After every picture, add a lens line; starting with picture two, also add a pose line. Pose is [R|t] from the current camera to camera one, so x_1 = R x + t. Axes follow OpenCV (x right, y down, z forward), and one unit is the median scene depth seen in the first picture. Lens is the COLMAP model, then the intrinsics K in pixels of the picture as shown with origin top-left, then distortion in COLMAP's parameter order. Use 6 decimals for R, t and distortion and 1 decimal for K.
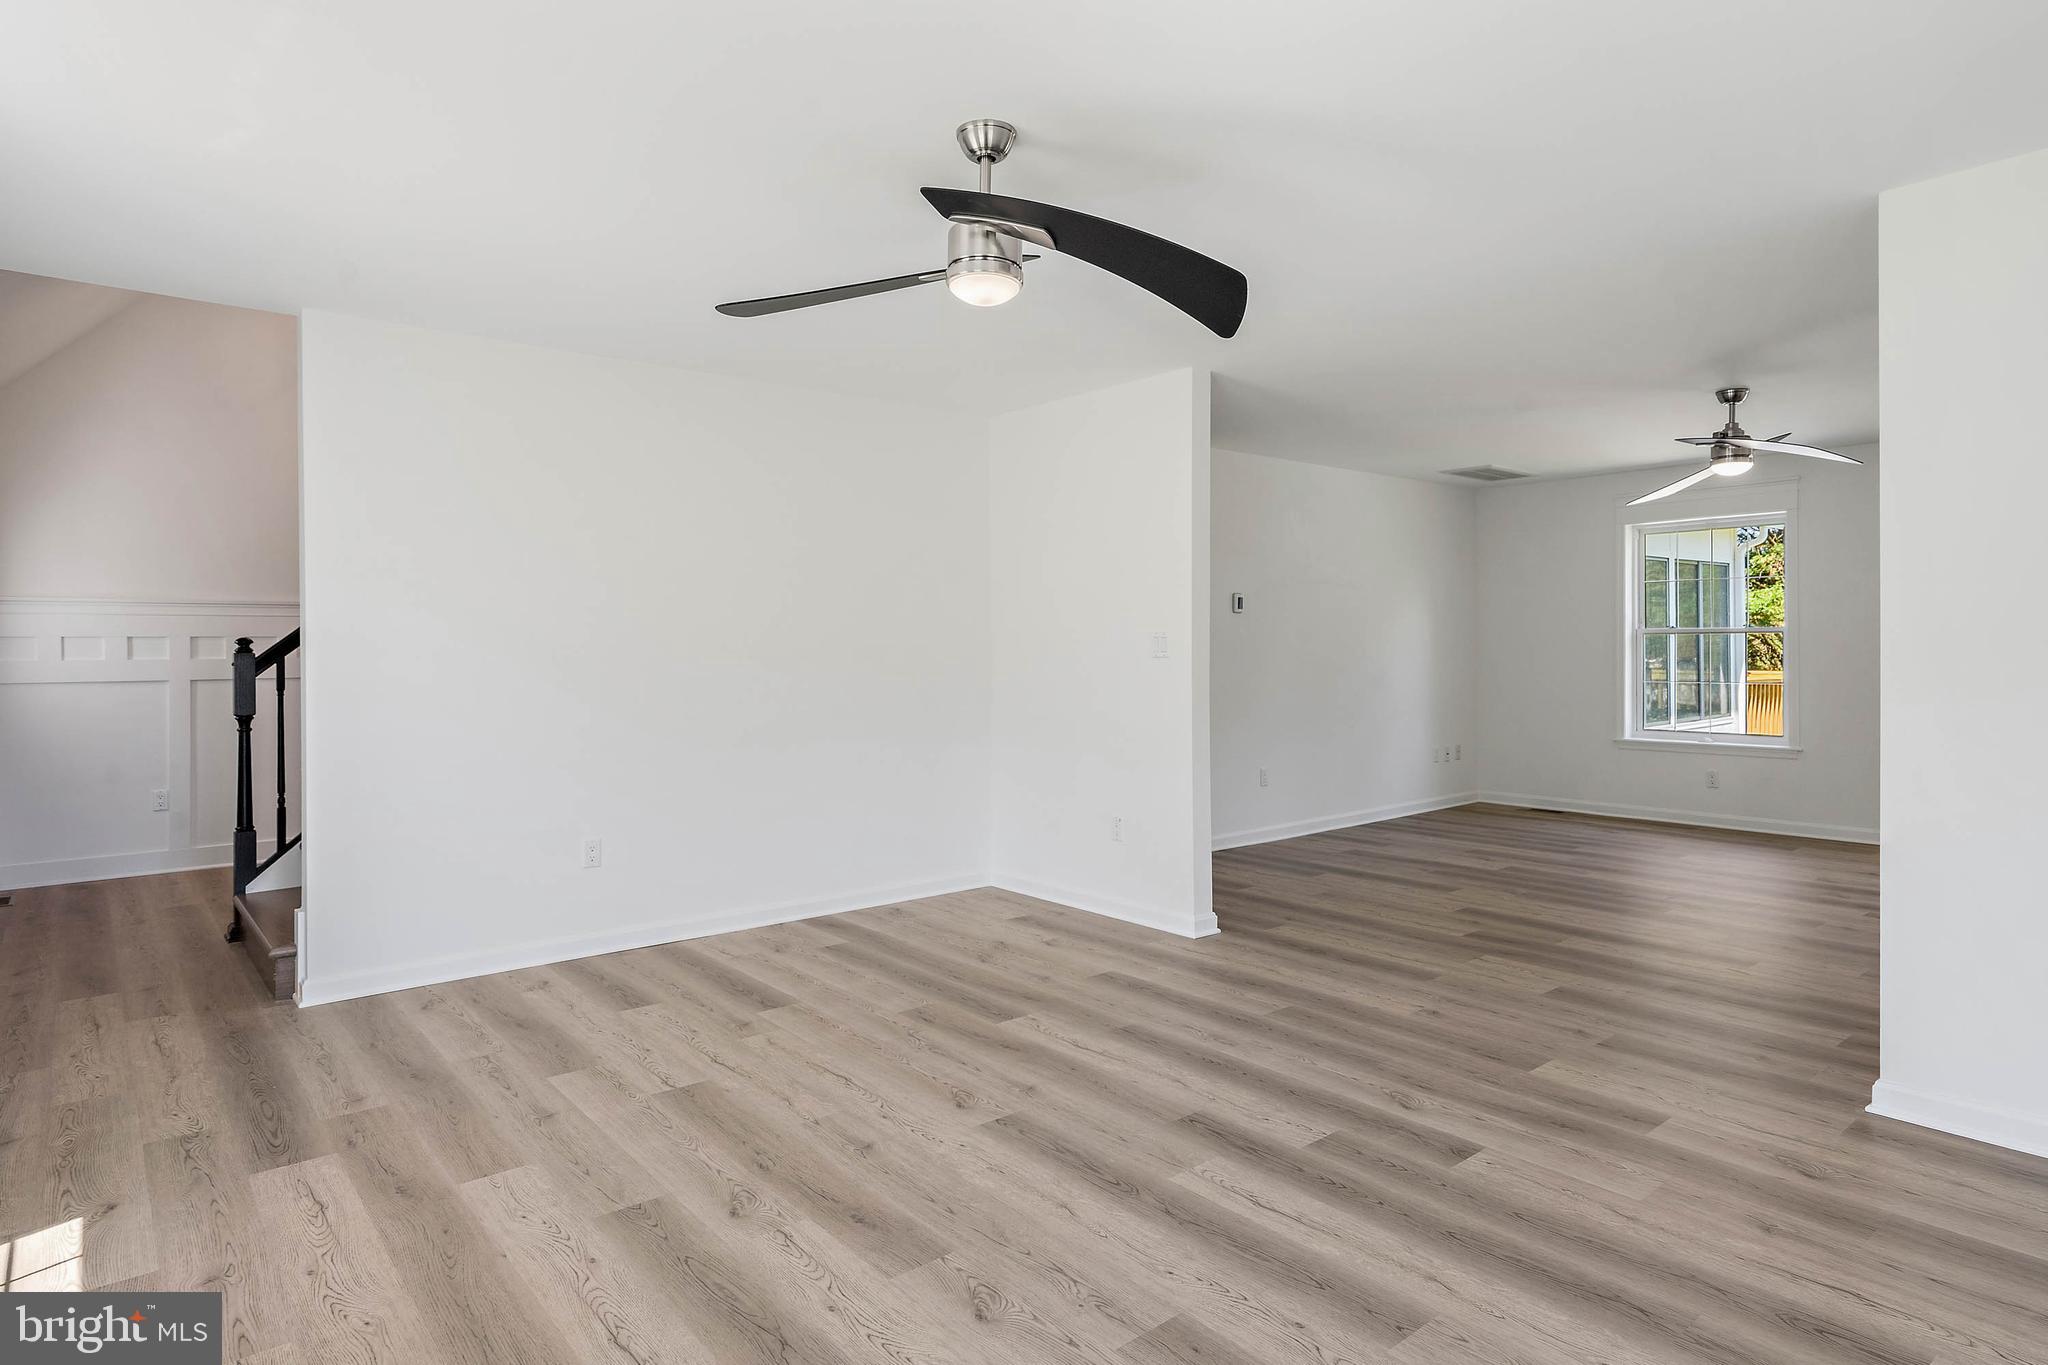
lens RADIAL K [[1120.4, 0, 1048.9], [0, 1120.4, 661.4], [0, 0, 1]] dist [0.002449, 0.000820]
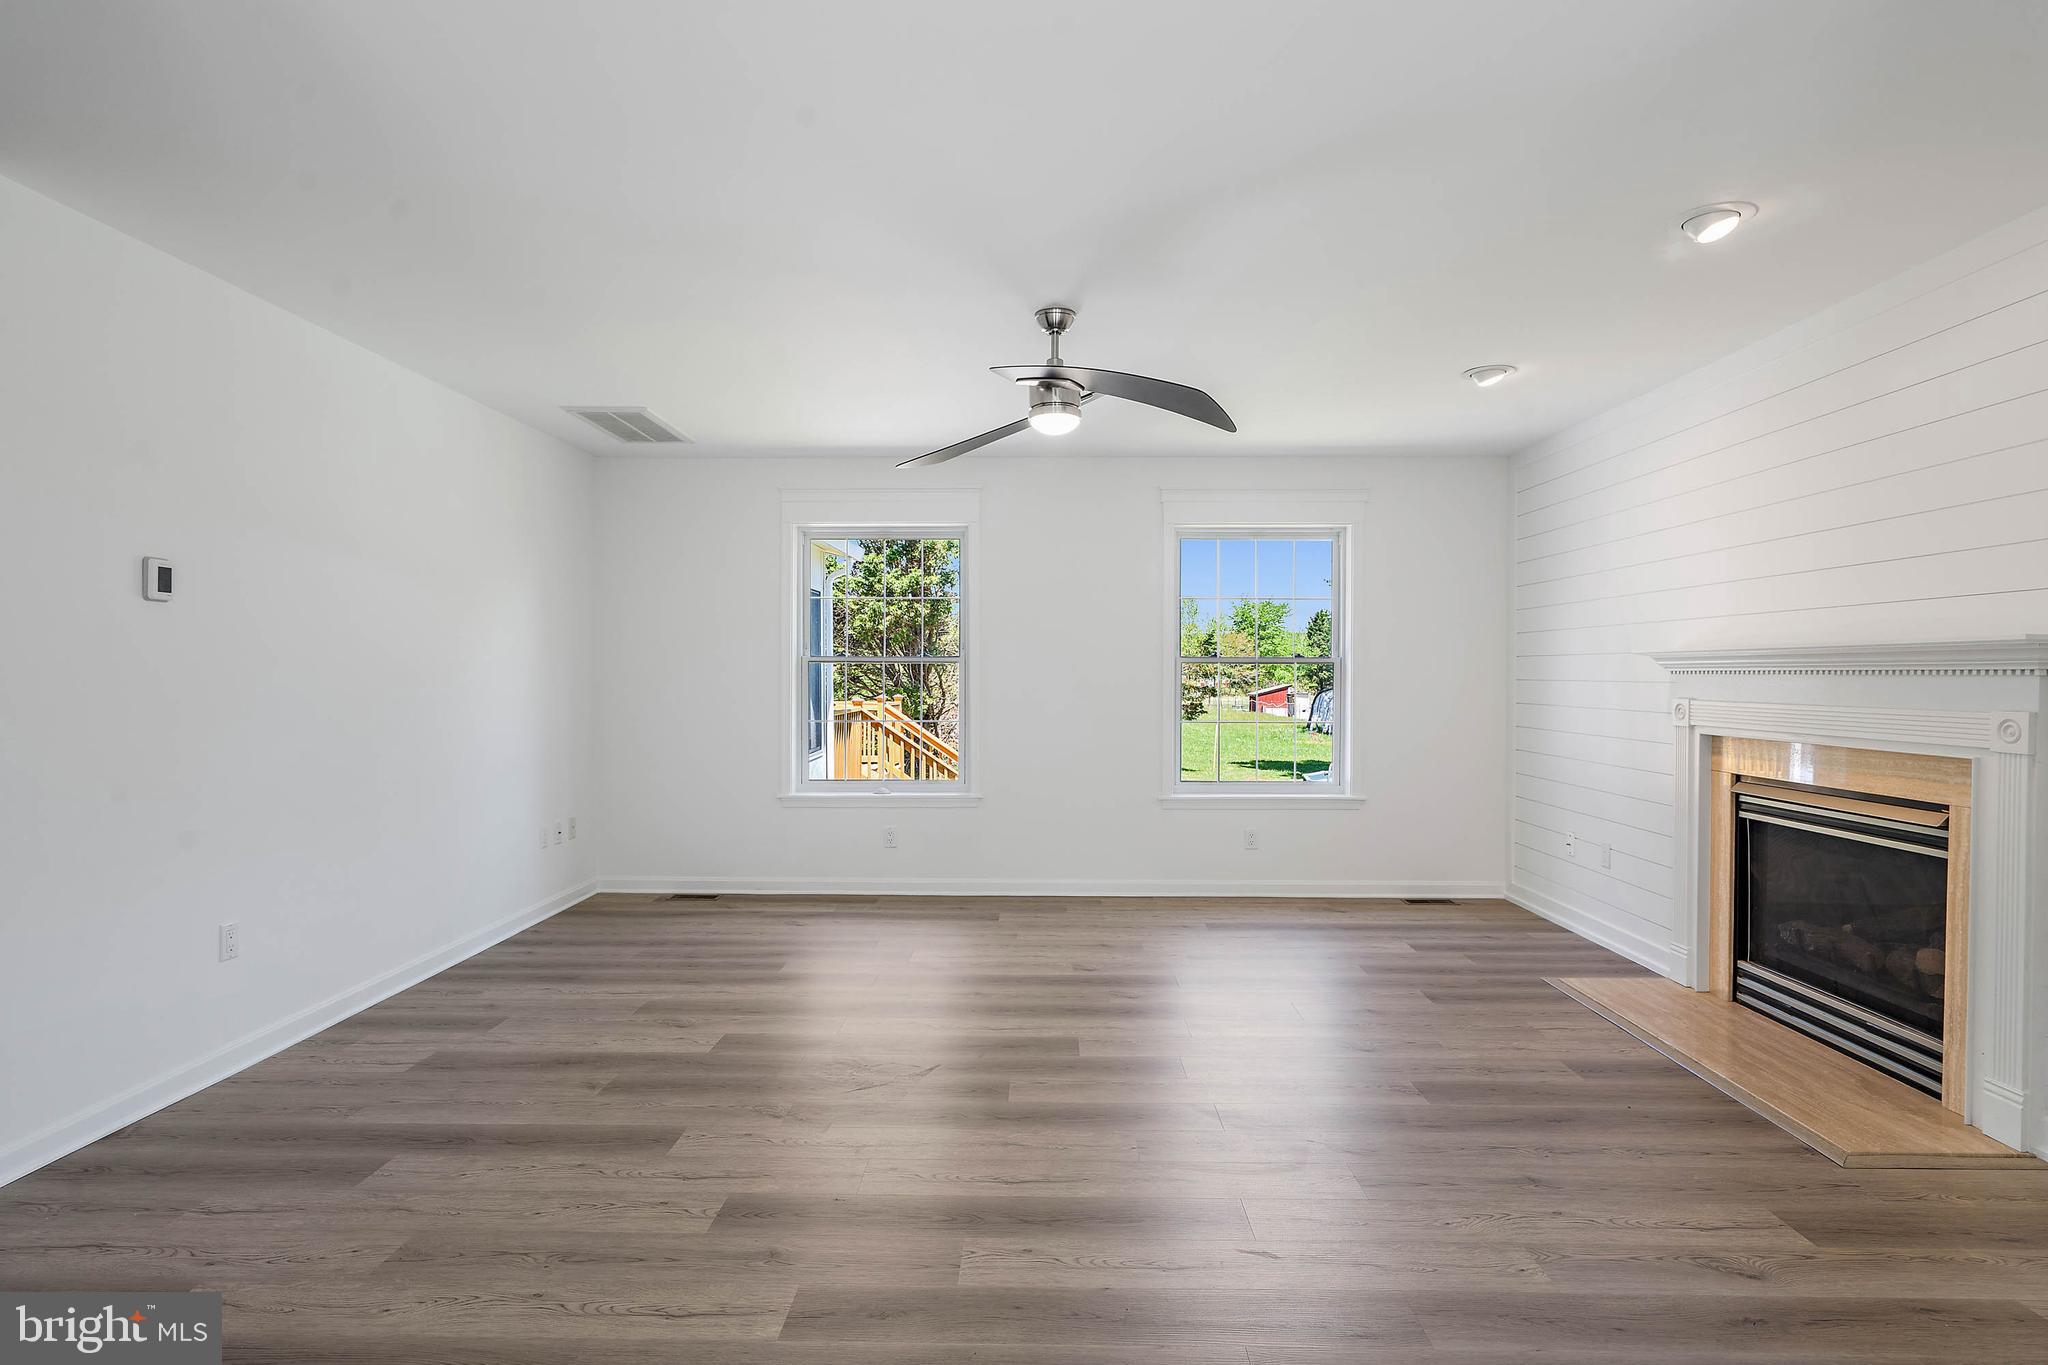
lens RADIAL K [[1052.4, 0, 1026.3], [0, 1052.4, 689.4], [0, 0, 1]] dist [0.004143, -0.001289]
pose [[0.672204, -0.002090, 0.740363, 0.177726], [0.002167, 0.999997, 0.000856, -0.013745], [-0.740362, 0.001030, 0.672207, 0.900989]]
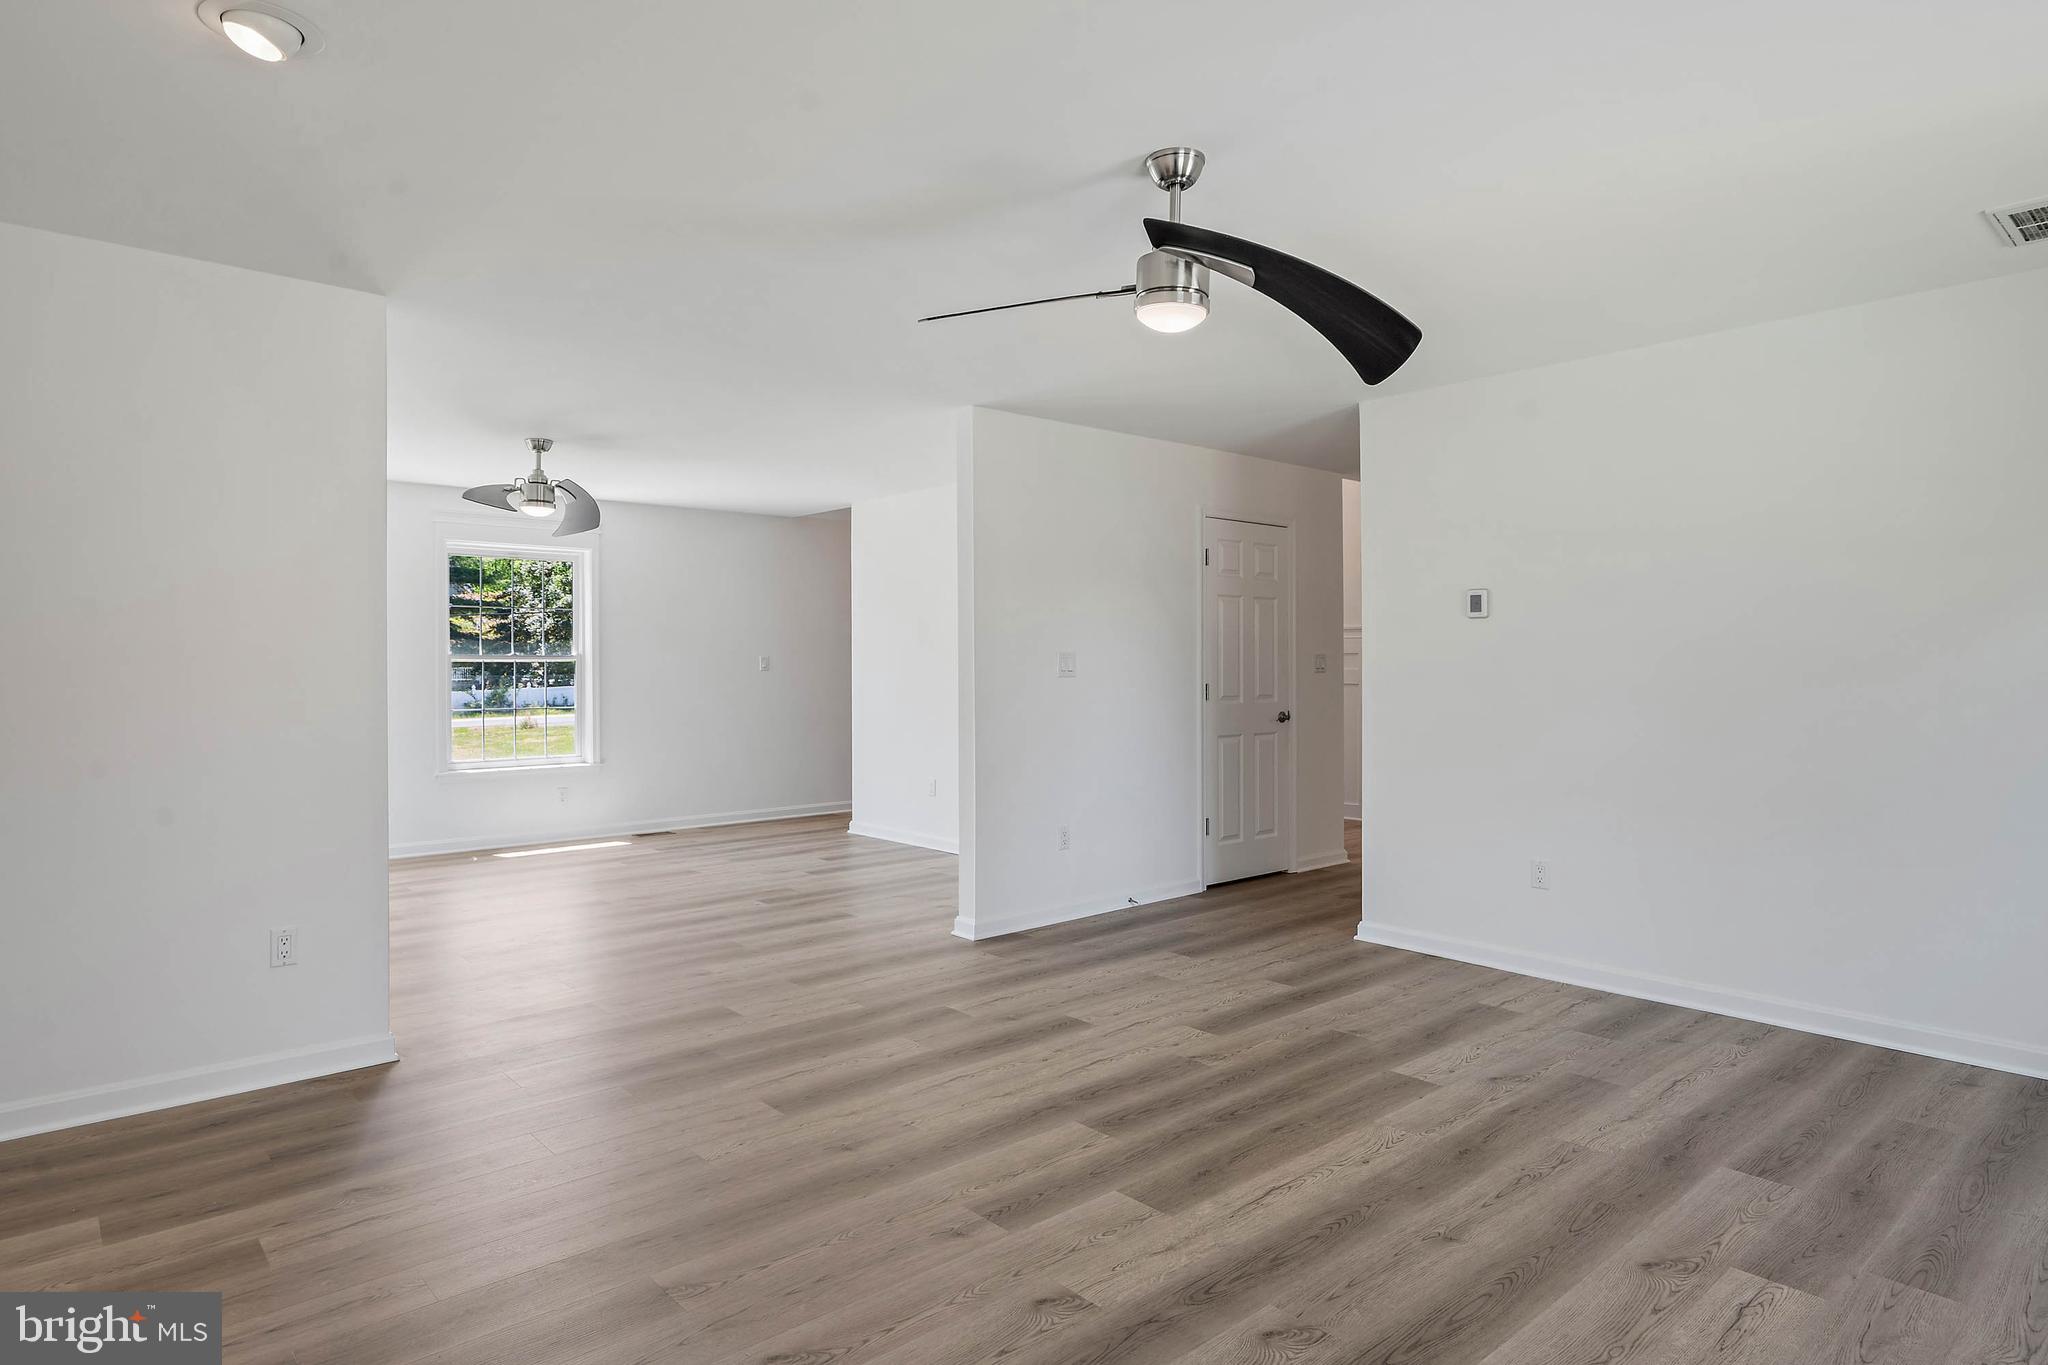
lens RADIAL K [[1120.4, 0, 1021.8], [0, 1120.4, 677.7], [0, 0, 1]] dist [0.002449, 0.000820]
pose [[0.004594, 0.015389, -0.999871, 1.796129], [-0.009159, 0.999840, 0.015347, -0.035298], [0.999948, 0.009087, 0.004734, 1.488955]]
